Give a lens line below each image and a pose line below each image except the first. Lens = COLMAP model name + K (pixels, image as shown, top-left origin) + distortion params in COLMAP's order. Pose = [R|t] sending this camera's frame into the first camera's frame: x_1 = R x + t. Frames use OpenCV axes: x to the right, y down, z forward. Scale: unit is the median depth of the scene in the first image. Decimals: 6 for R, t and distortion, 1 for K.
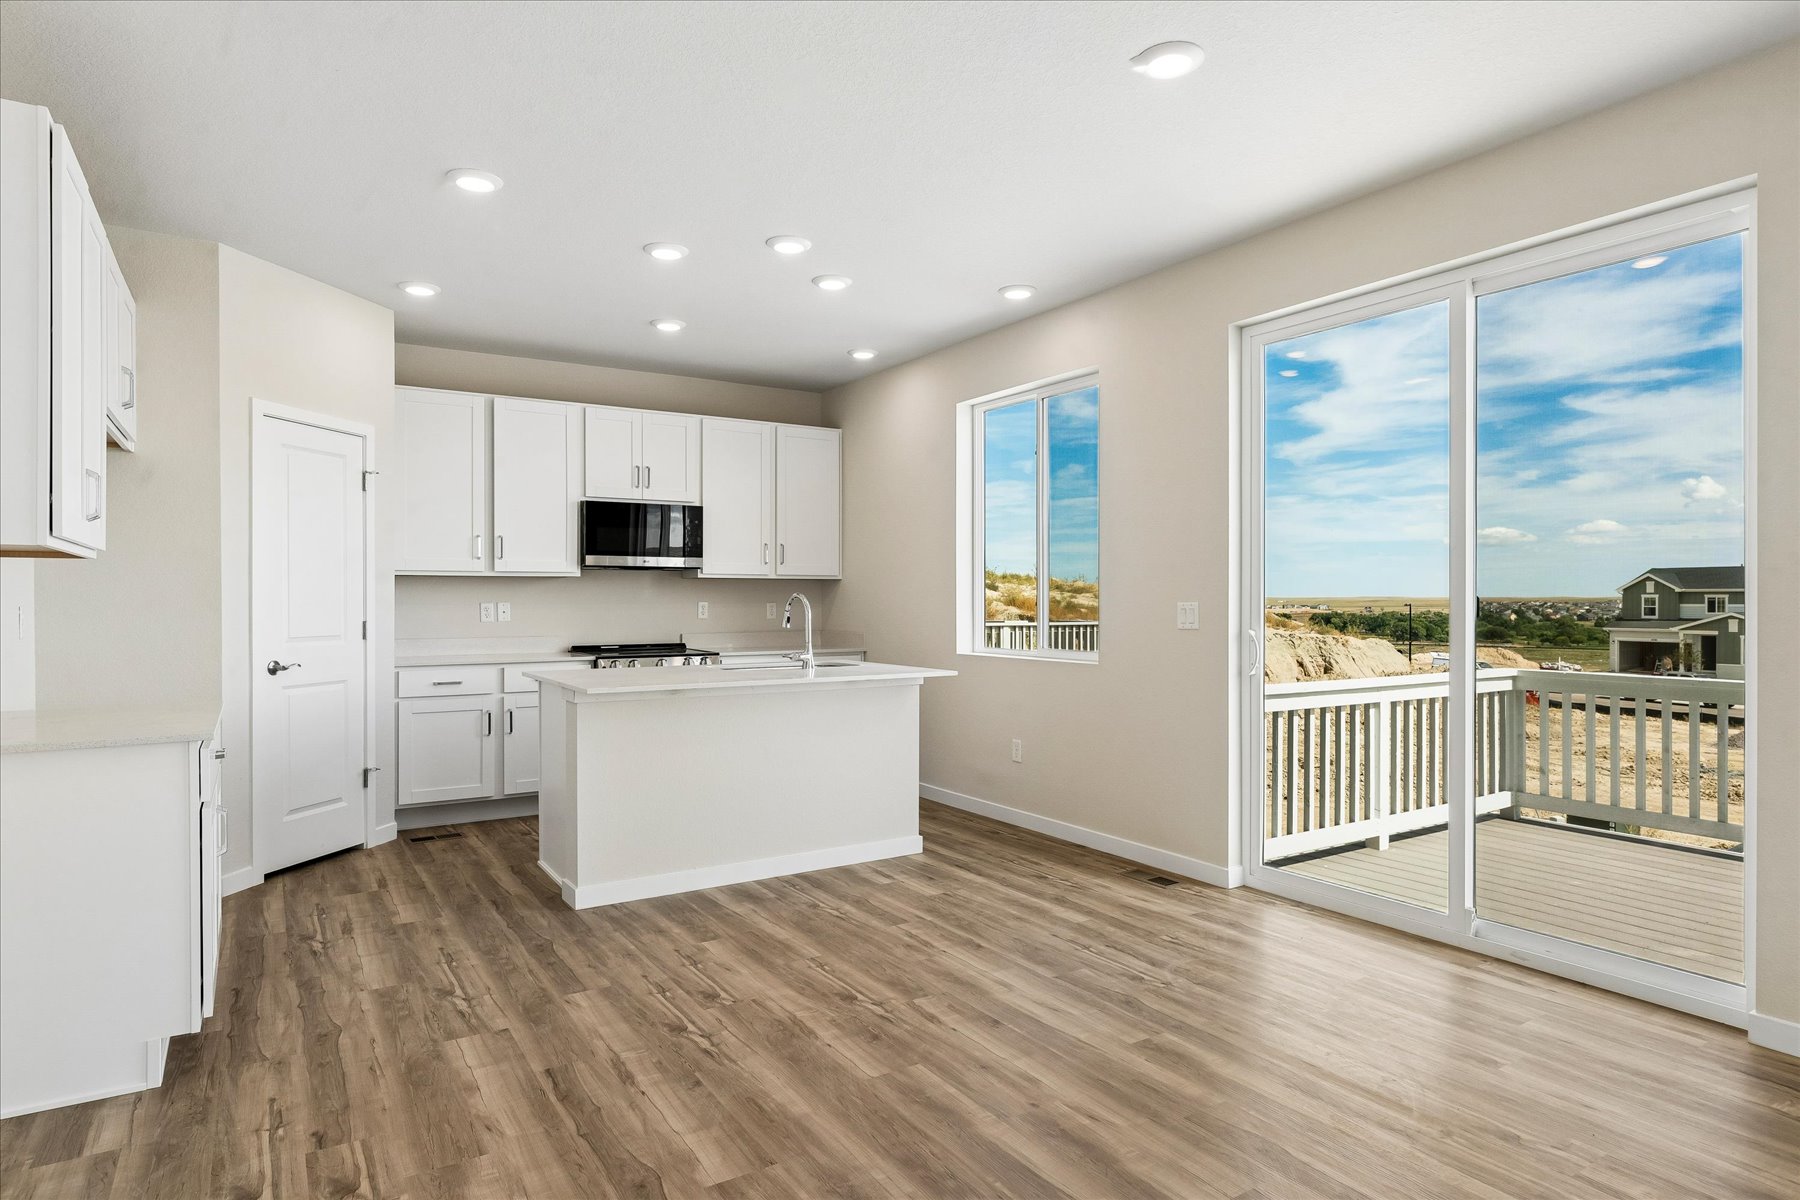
lens RADIAL K [[1010.4, 0, 907.8], [0, 1010.4, 601.9], [0, 0, 1]] dist [0.004525, 0.000131]
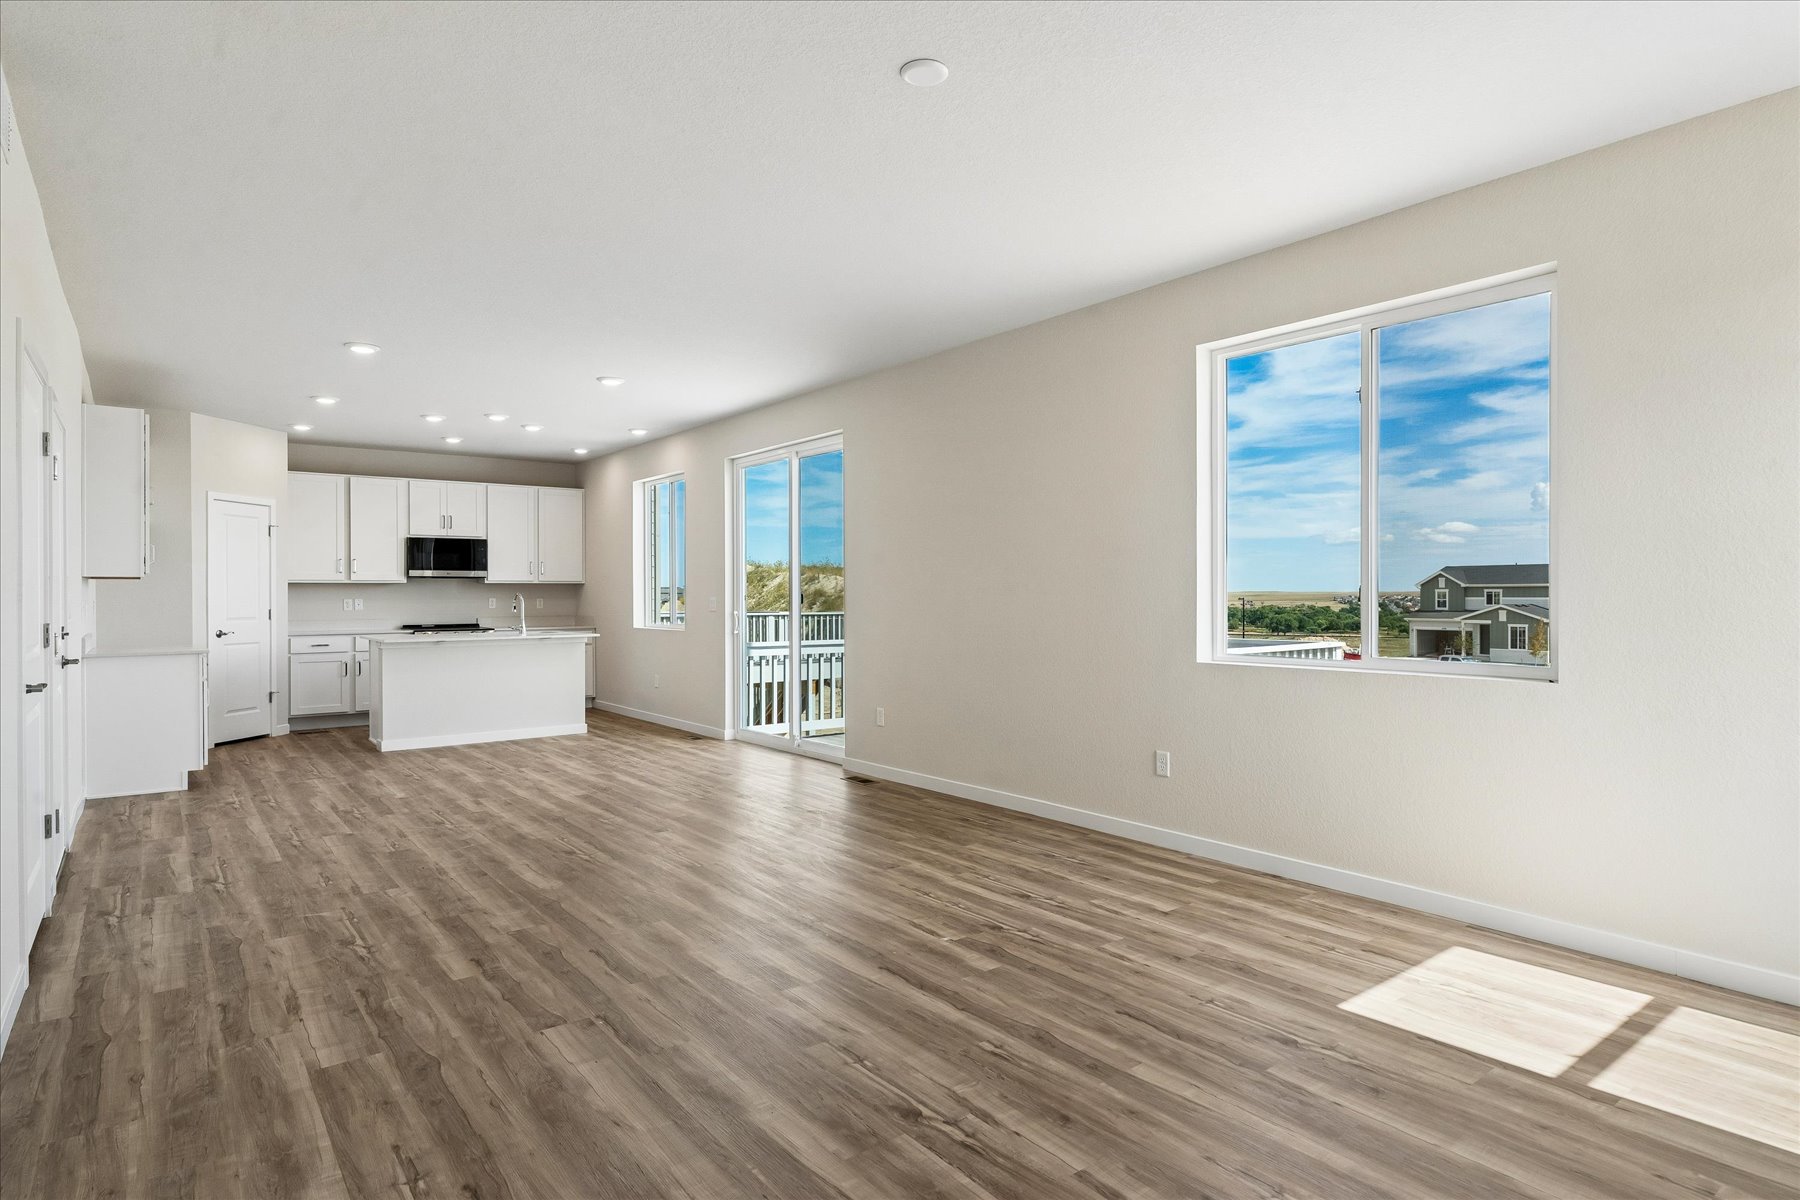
lens RADIAL K [[1012.4, 0, 933.1], [0, 1012.4, 597.4], [0, 0, 1]] dist [-0.003541, -0.001169]
pose [[0.996215, -0.003693, 0.086843, 0.393611], [0.003743, 0.999993, -0.000412, 0.002446], [-0.086841, 0.000736, 0.996222, -0.729359]]
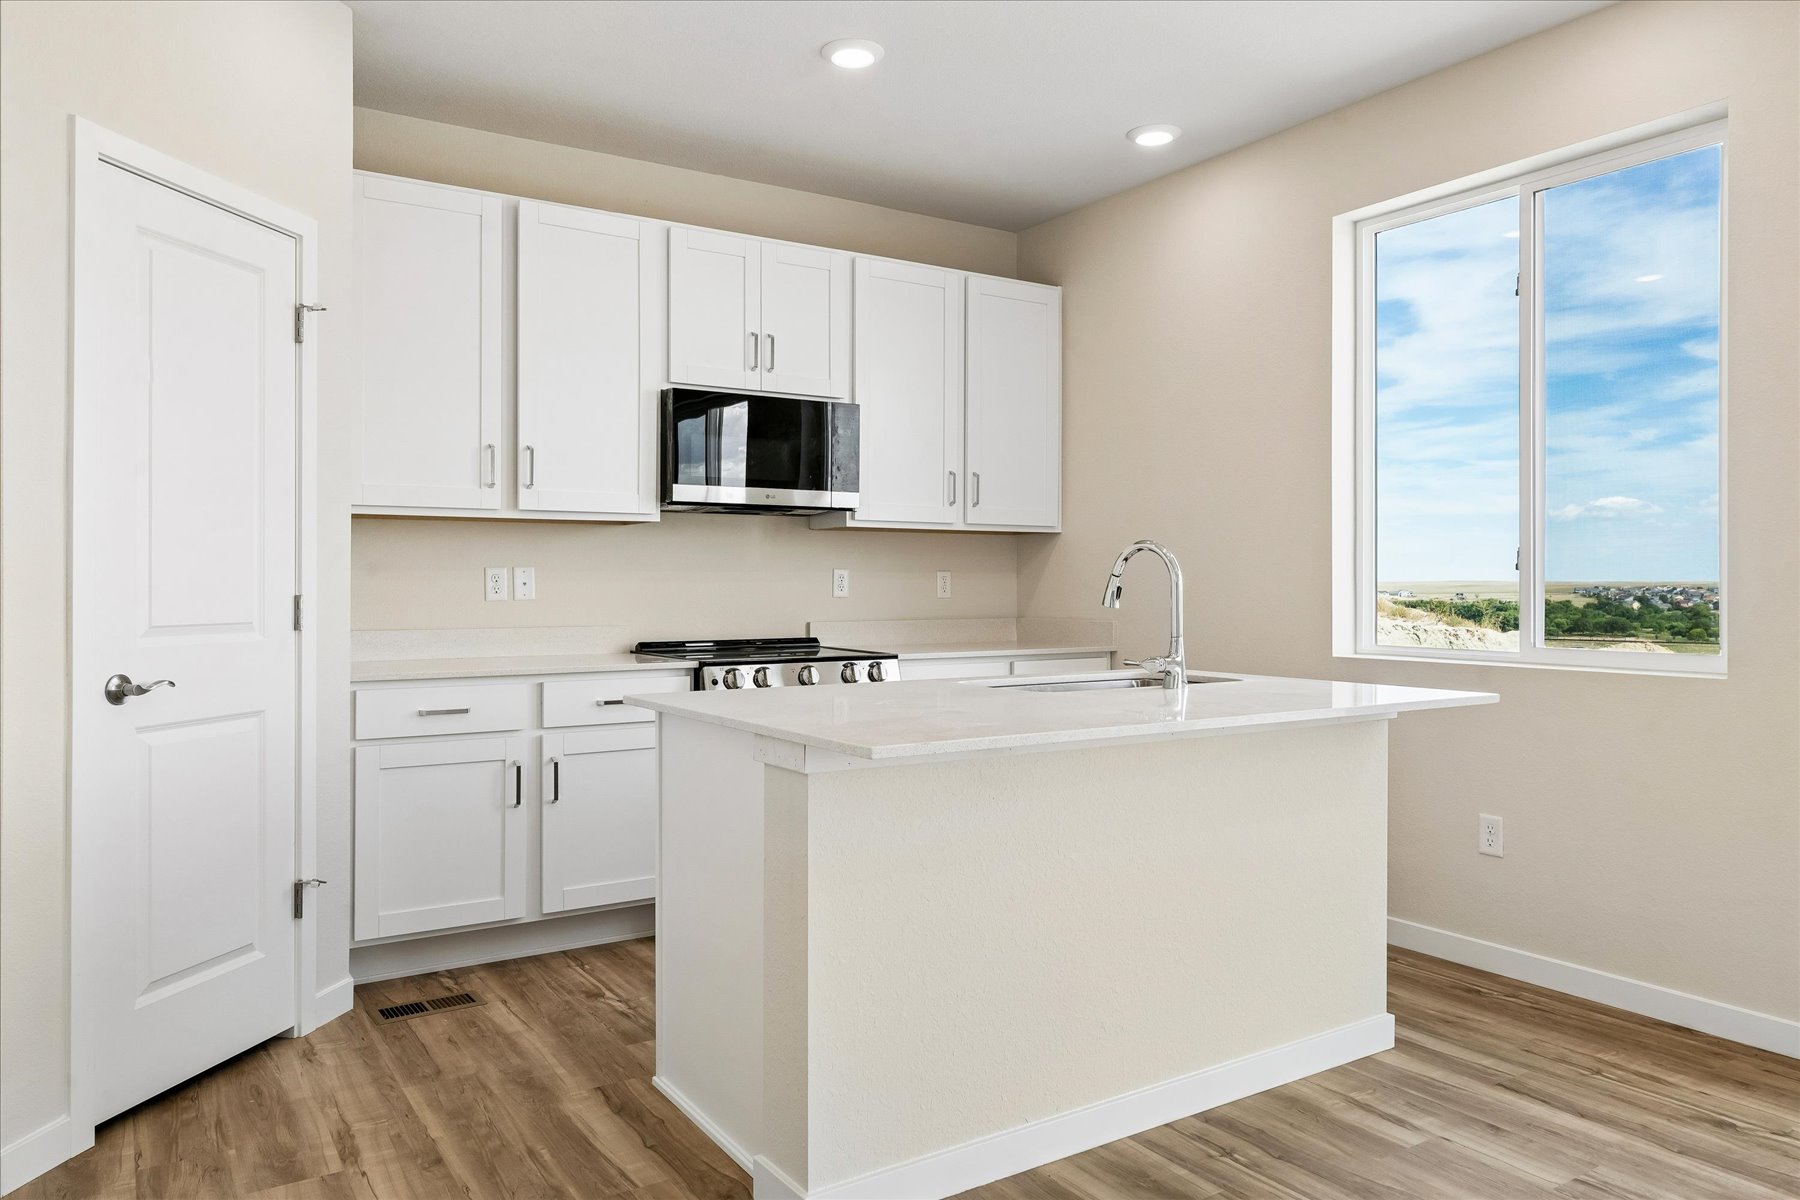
lens RADIAL K [[1204.0, 0, 904.8], [0, 1204.0, 579.2], [0, 0, 1]] dist [0.001482, 0.002666]
pose [[0.999910, 0.000466, 0.013418, -0.195581], [-0.000368, 0.999974, -0.007266, 0.012610], [-0.013421, 0.007260, 0.999884, 0.316788]]
